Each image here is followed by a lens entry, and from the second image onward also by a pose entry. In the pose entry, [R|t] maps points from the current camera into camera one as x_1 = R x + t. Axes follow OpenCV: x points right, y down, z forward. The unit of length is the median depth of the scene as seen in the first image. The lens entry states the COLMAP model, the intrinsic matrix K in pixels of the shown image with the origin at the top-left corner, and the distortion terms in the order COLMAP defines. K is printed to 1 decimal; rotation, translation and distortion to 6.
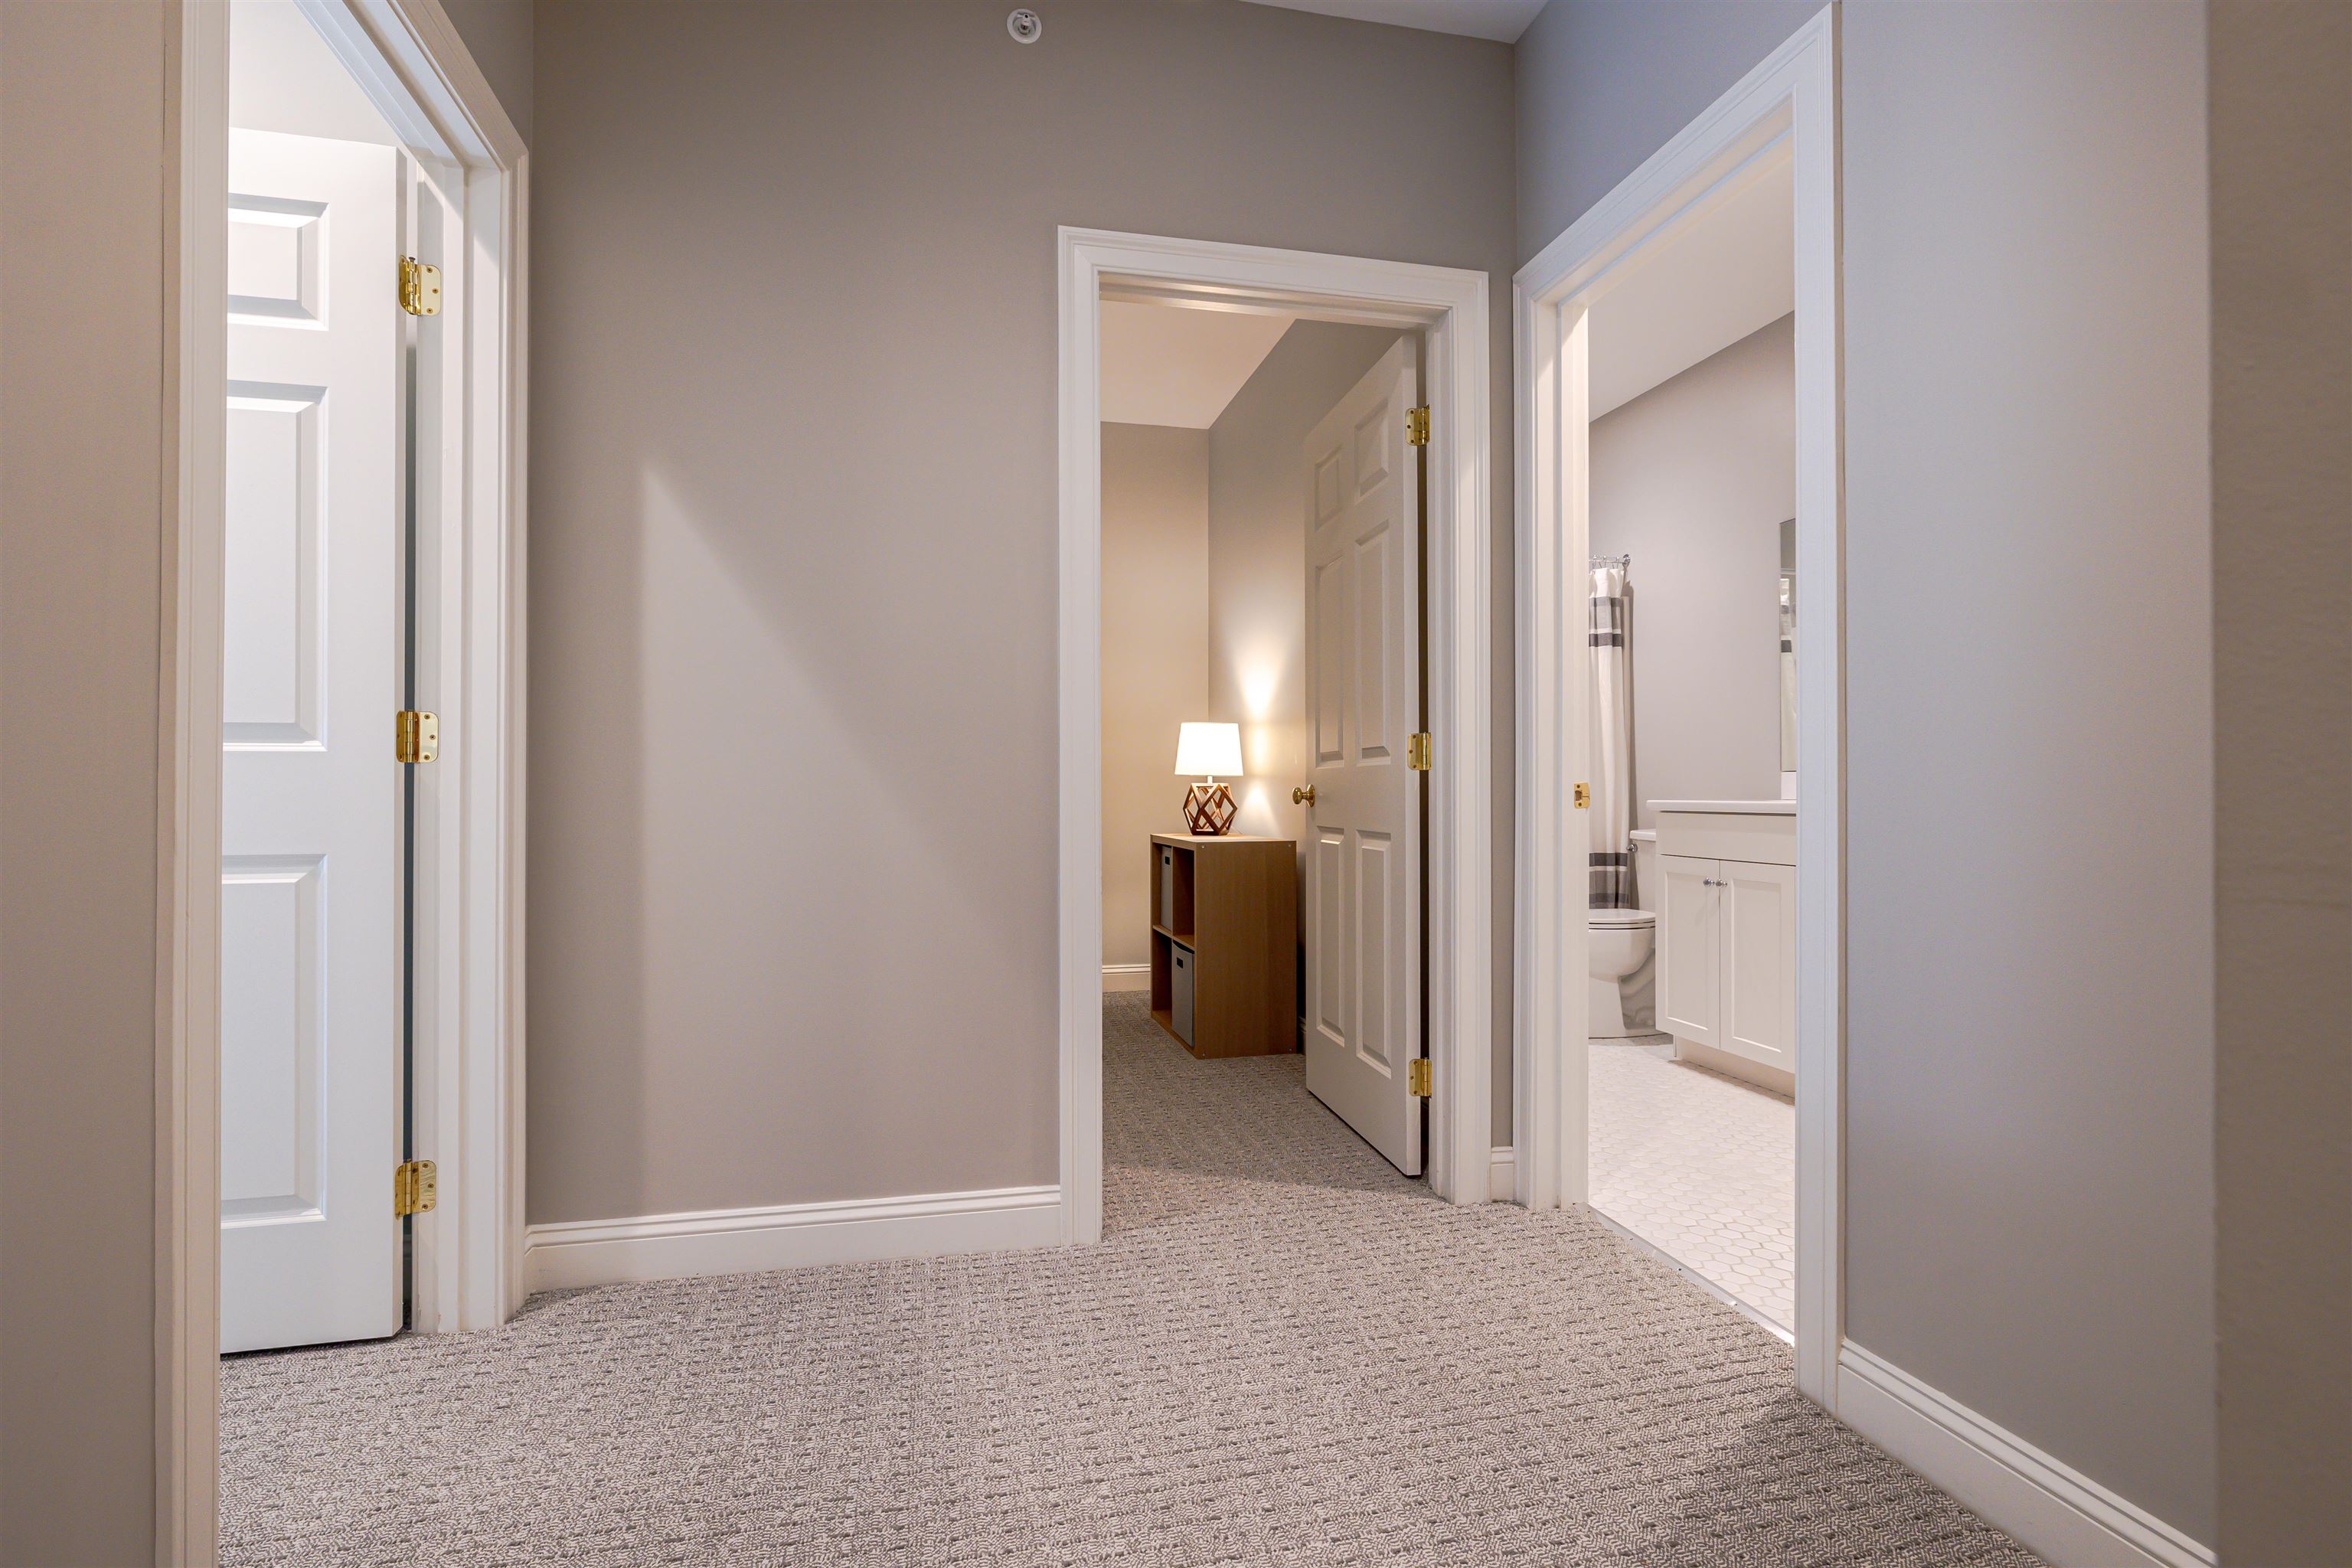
lens RADIAL K [[1145.5, 0, 1176.0], [0, 1145.5, 784.0], [0, 0, 1]] dist [-0.001774, -0.000049]
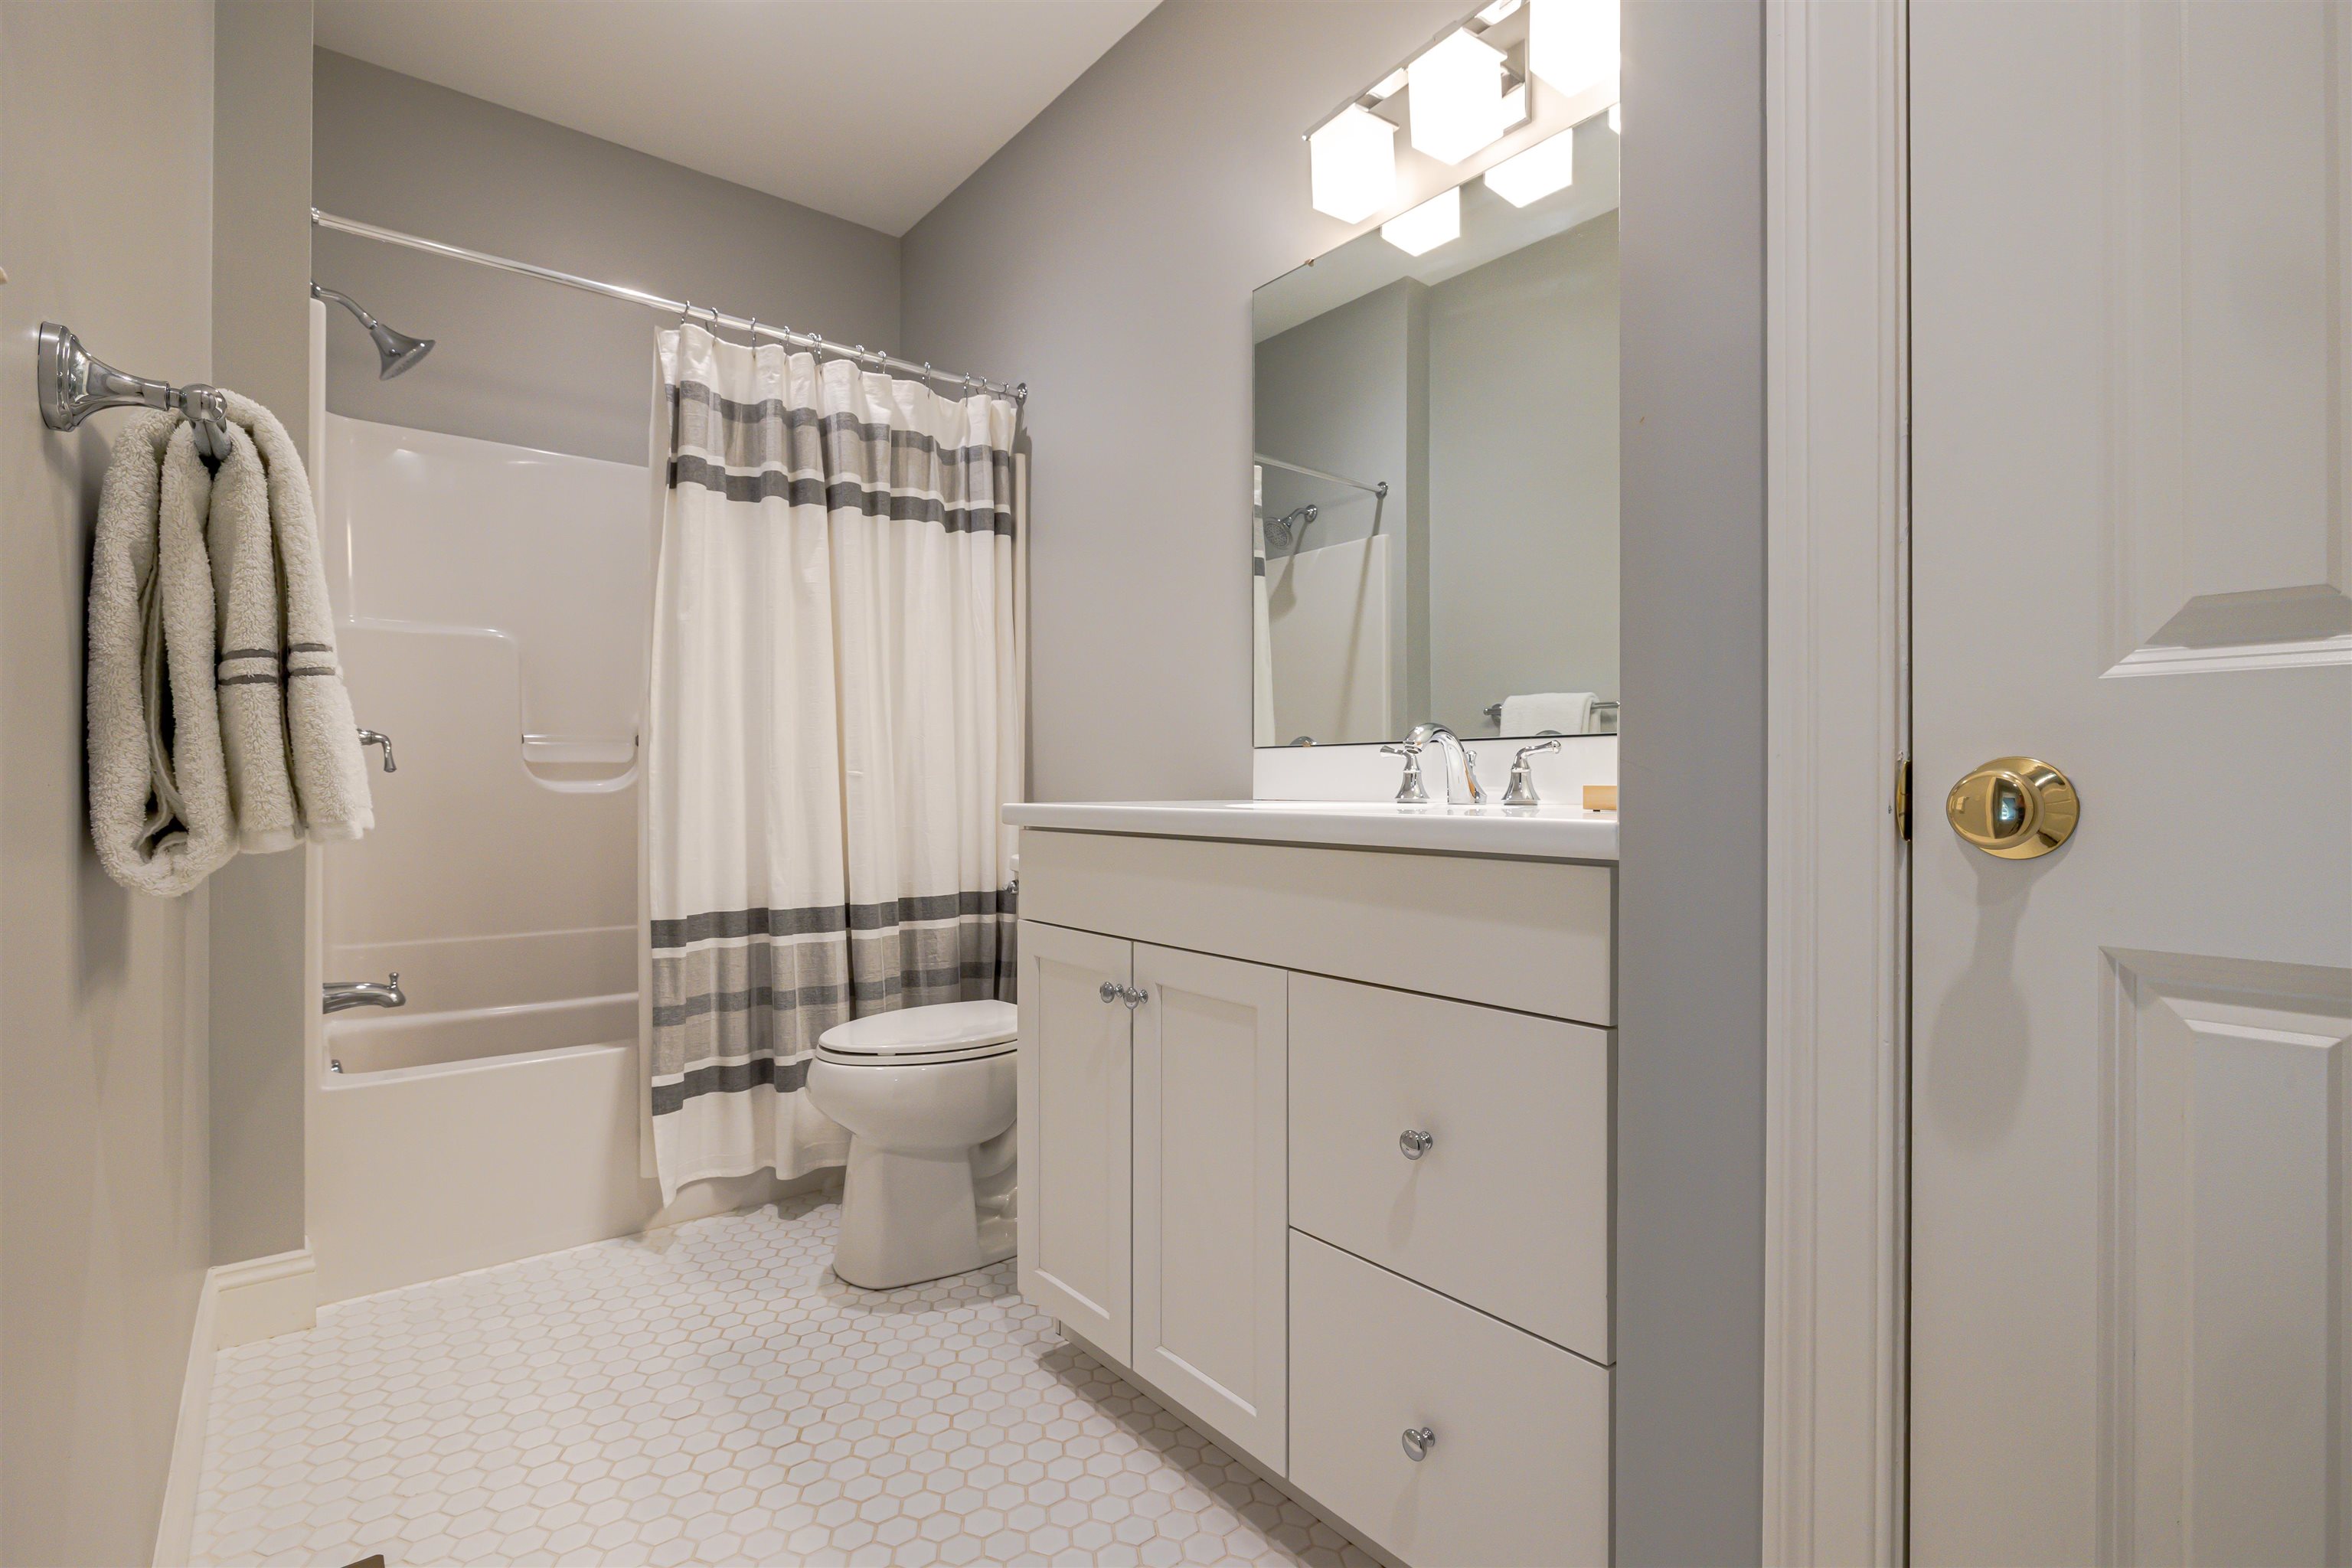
lens RADIAL K [[1137.2, 0, 1176.0], [0, 1137.2, 784.0], [0, 0, 1]] dist [0.041549, 0.000268]
pose [[0.909931, 0.005109, 0.414728, 0.225641], [-0.007538, 0.999963, 0.004220, 0.002886], [-0.414691, -0.006966, 0.909936, 0.436395]]
